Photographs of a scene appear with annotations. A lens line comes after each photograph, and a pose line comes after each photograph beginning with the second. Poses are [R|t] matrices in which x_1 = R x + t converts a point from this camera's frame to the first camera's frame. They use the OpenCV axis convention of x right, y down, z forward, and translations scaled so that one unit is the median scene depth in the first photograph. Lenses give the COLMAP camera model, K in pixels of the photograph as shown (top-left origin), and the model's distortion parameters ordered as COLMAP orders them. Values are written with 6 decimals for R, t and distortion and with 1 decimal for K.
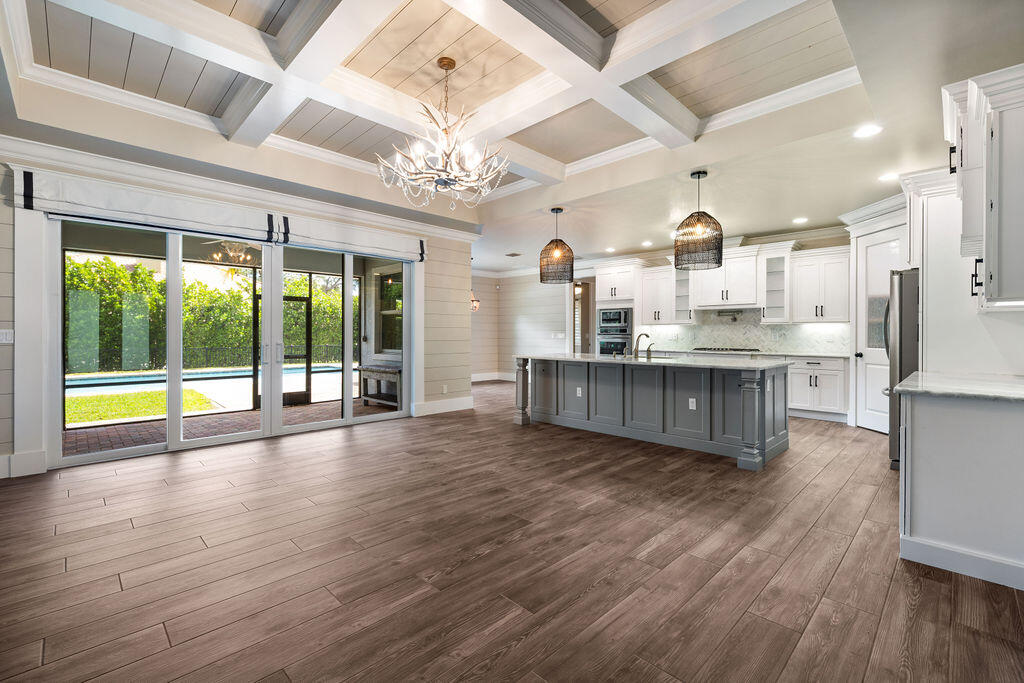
lens RADIAL K [[438.3, 0, 520.3], [0, 438.3, 334.8], [0, 0, 1]] dist [0.001266, 0.000293]
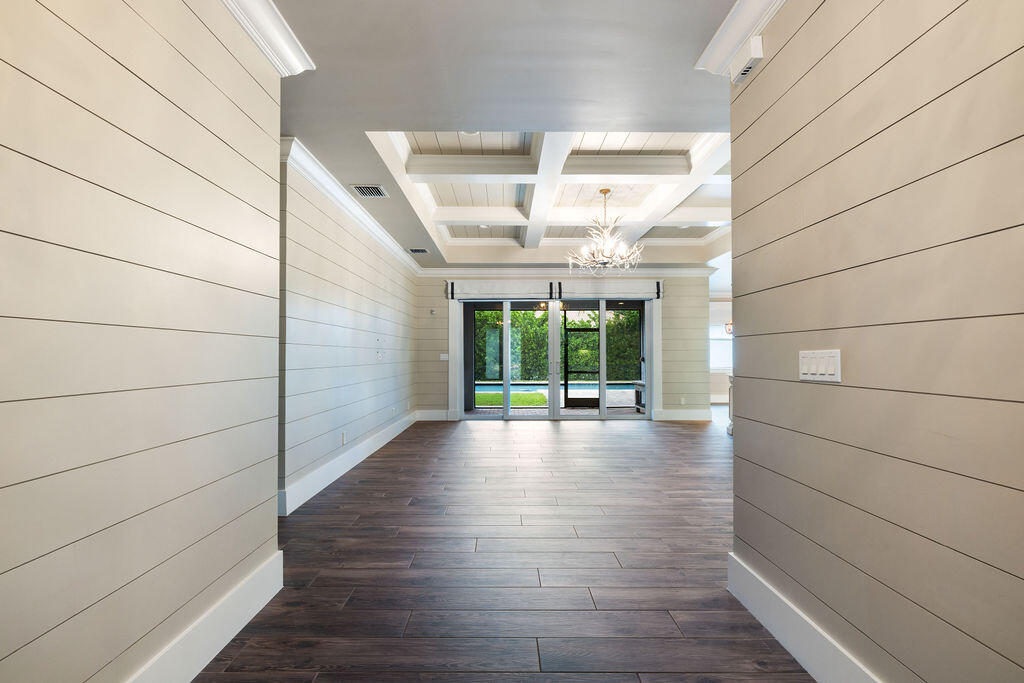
lens RADIAL K [[438.3, 0, 506.5], [0, 438.3, 348.5], [0, 0, 1]] dist [0.001266, 0.000293]
pose [[0.706988, -0.013838, -0.707090, 0.520490], [0.001892, 0.999842, -0.017675, -0.000672], [0.707223, 0.011158, 0.706902, -0.299089]]
